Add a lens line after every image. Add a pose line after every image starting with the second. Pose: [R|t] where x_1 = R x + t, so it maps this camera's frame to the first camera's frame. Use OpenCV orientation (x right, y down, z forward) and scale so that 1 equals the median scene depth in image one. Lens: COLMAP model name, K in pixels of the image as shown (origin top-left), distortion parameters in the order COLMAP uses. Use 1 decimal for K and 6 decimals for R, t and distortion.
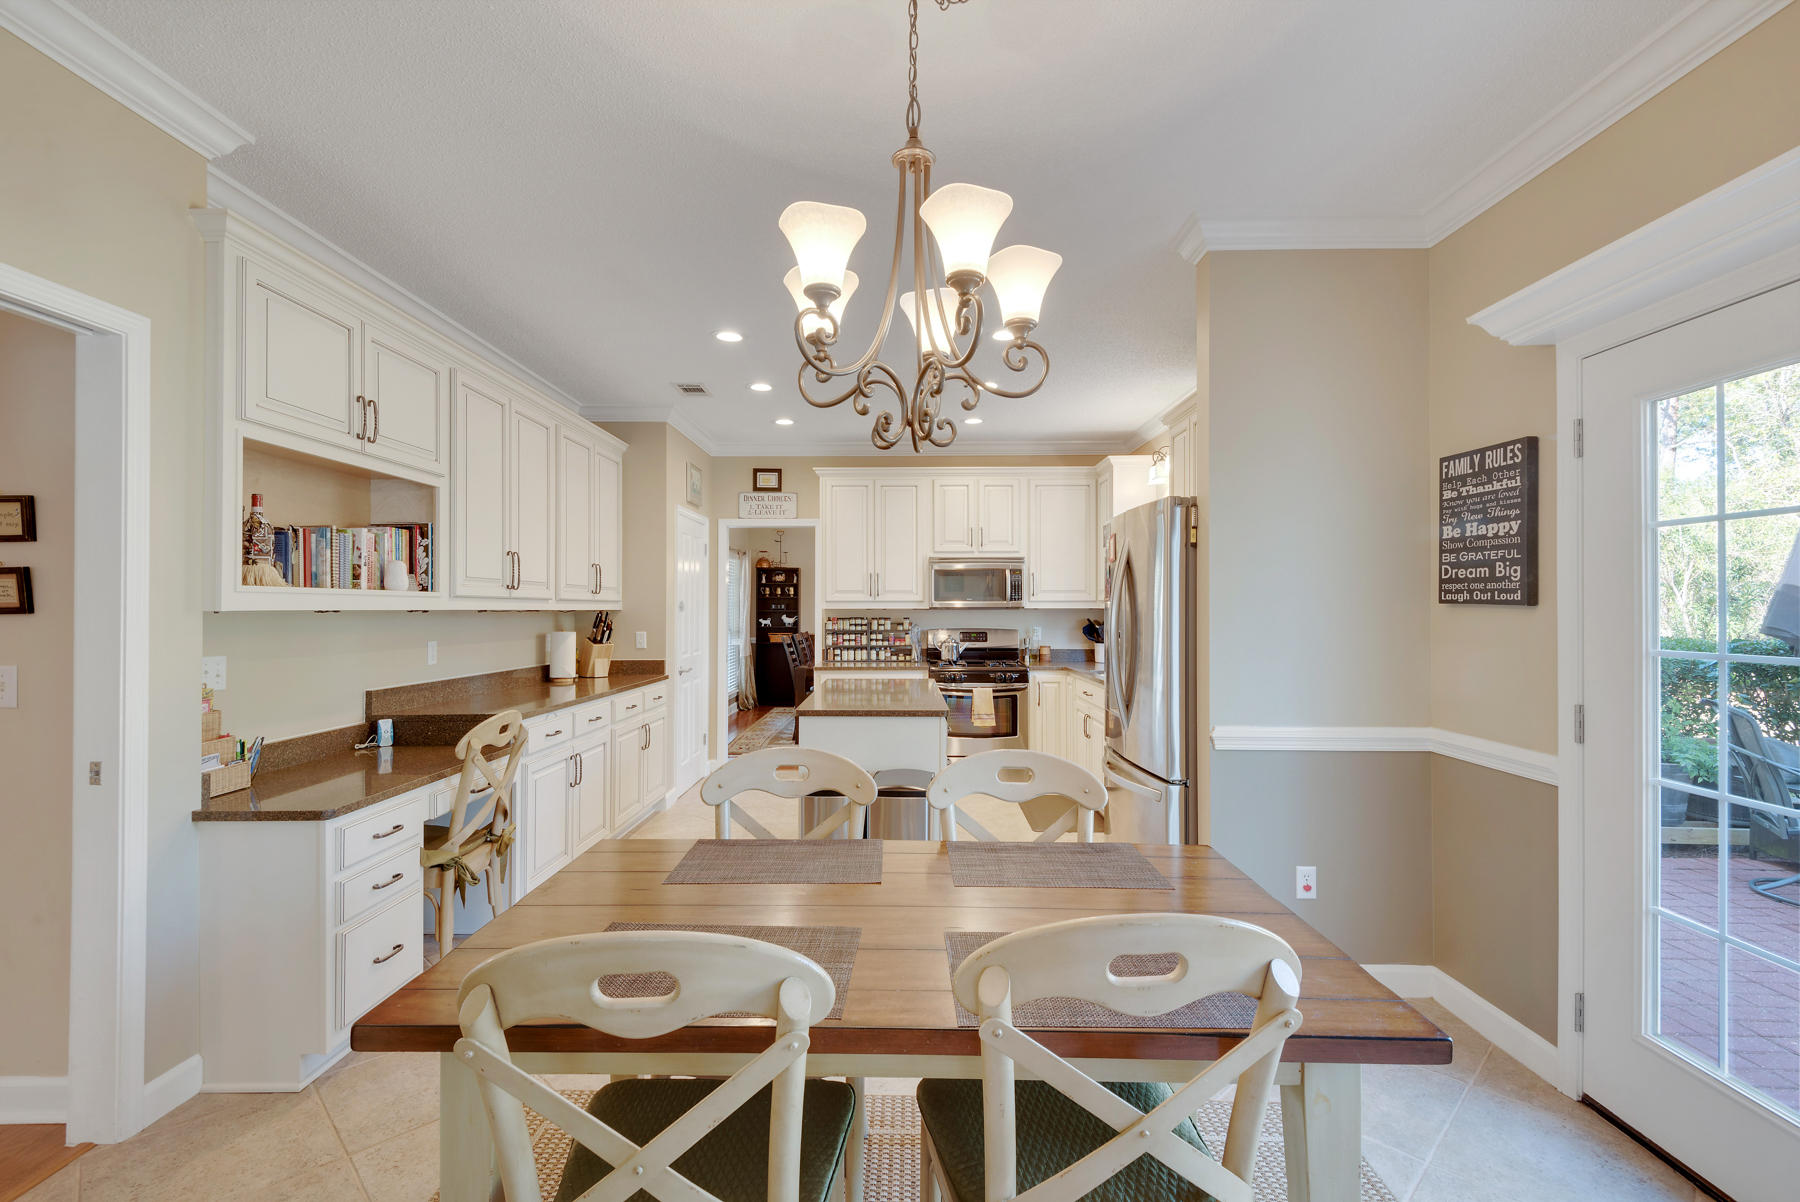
lens RADIAL K [[844.5, 0, 900.0], [0, 844.5, 601.0], [0, 0, 1]] dist [0.001335, 0.000283]
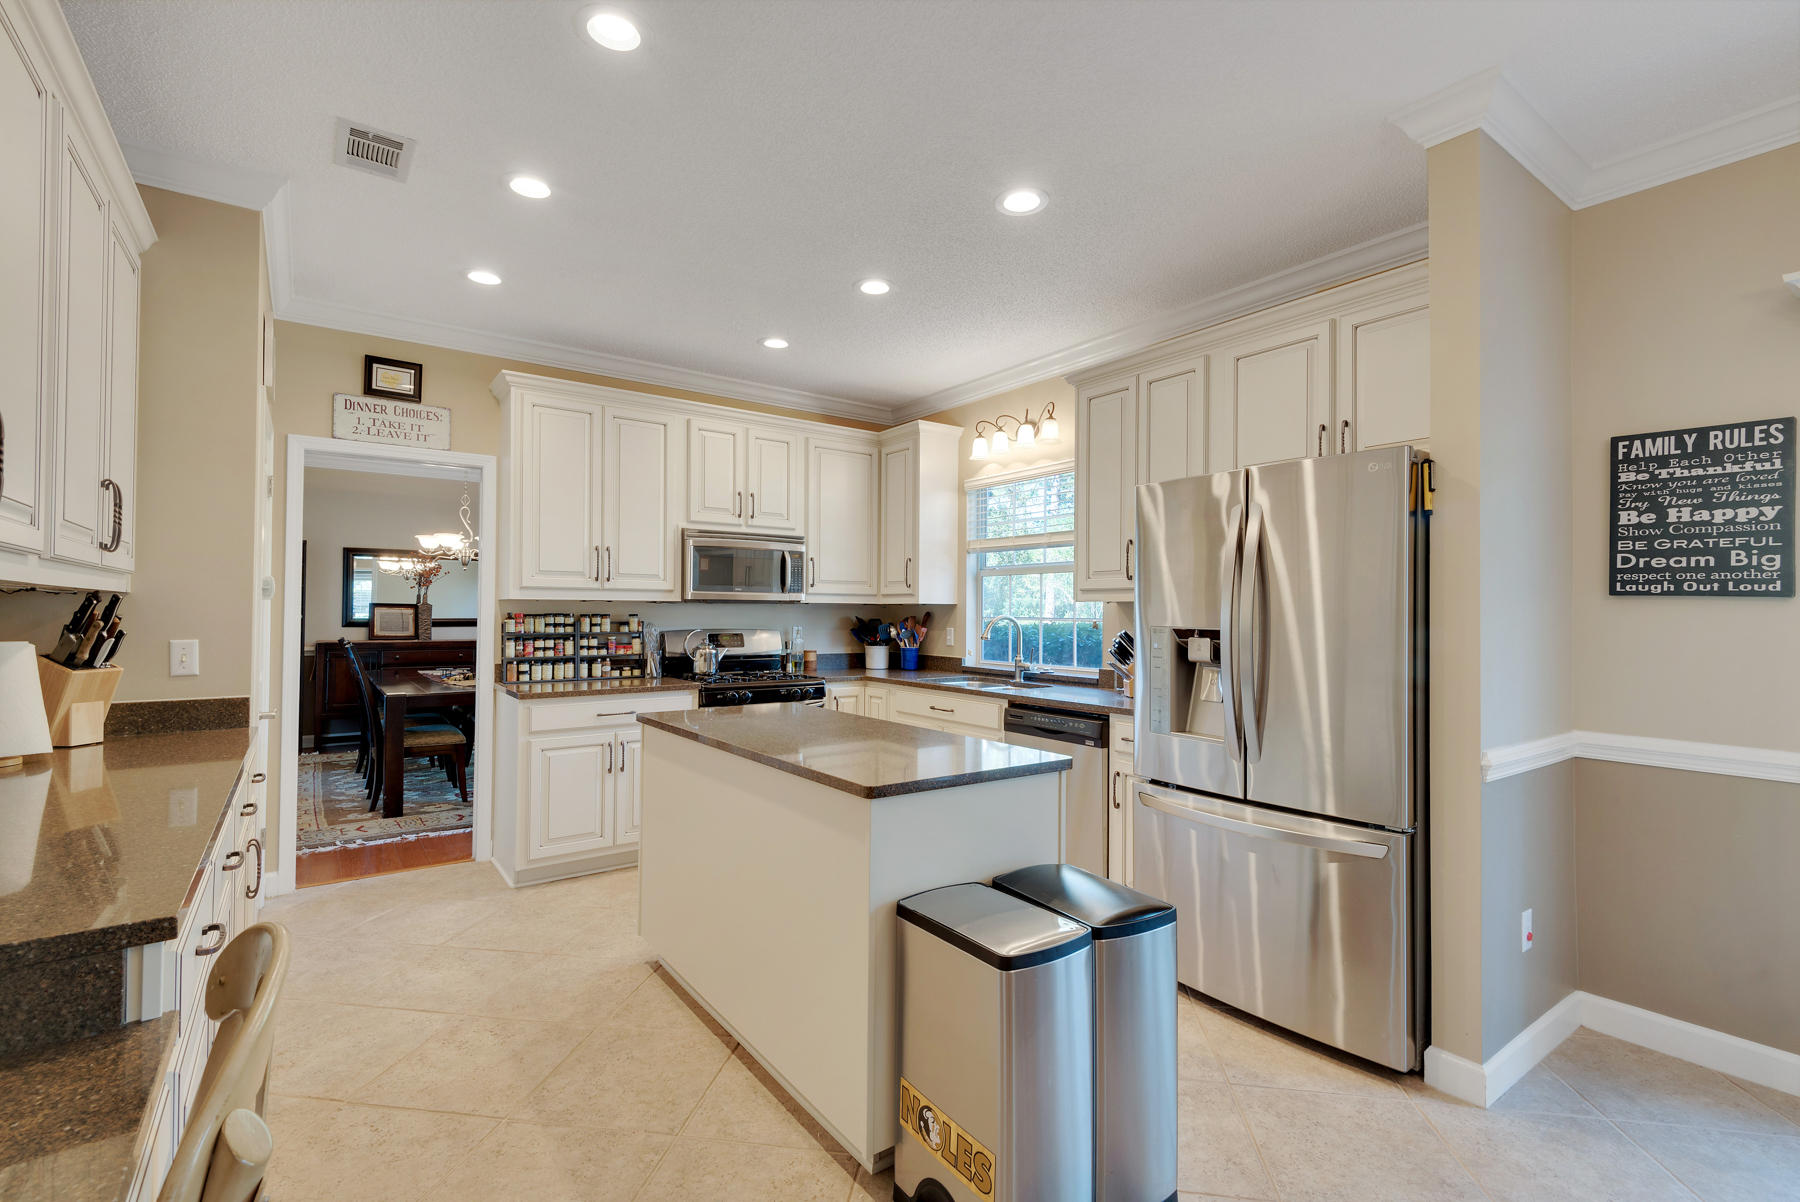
lens RADIAL K [[822.0, 0, 924.9], [0, 822.0, 607.9], [0, 0, 1]] dist [0.001323, 0.000099]
pose [[0.791028, 0.009232, 0.611710, -0.257597], [-0.012479, 0.999922, 0.001046, 0.012868], [-0.611652, -0.008461, 0.791082, 0.386078]]
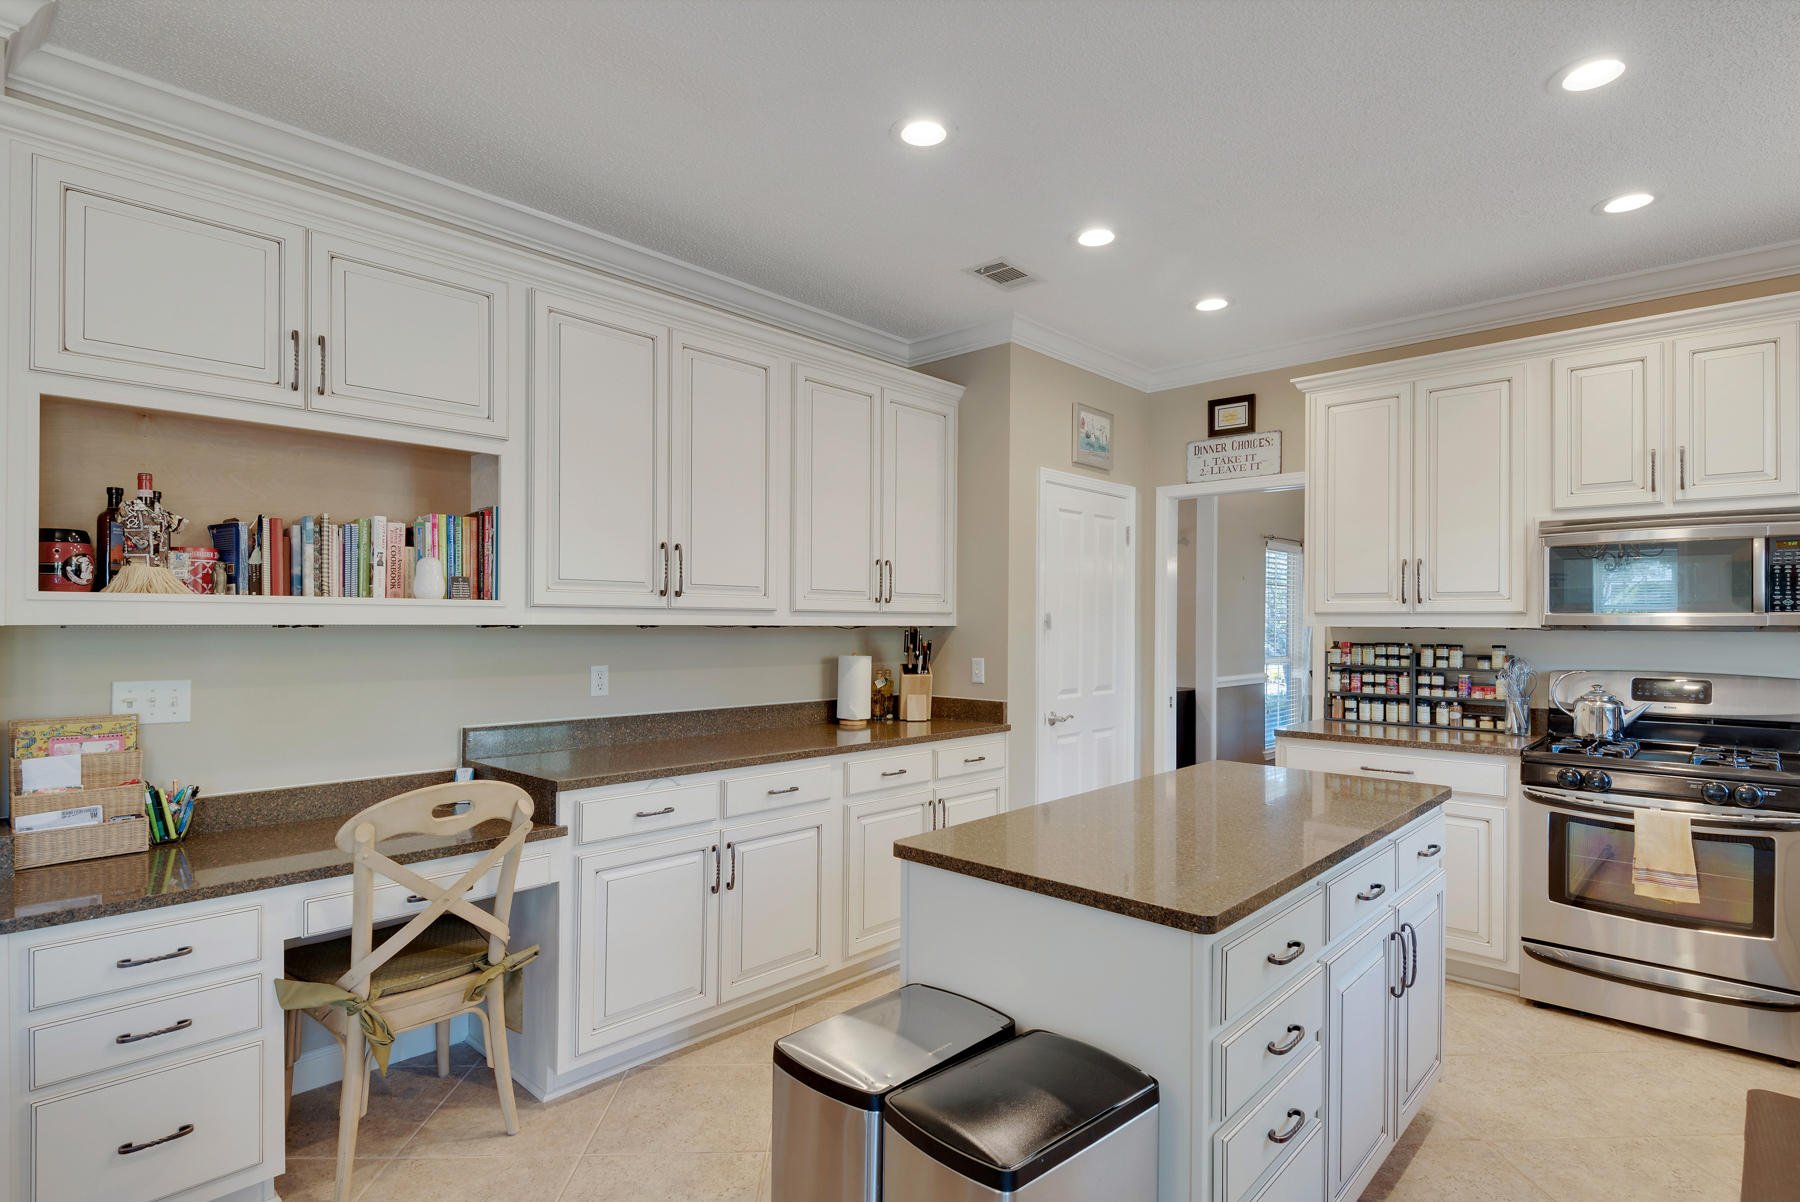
lens RADIAL K [[919.1, 0, 881.4], [0, 919.1, 618.5], [0, 0, 1]] dist [0.047359, -0.037940]
pose [[0.723990, 0.002125, -0.689807, 0.149414], [0.000516, 0.999993, 0.003623, 0.001496], [0.689810, -0.002979, 0.723984, 0.407219]]
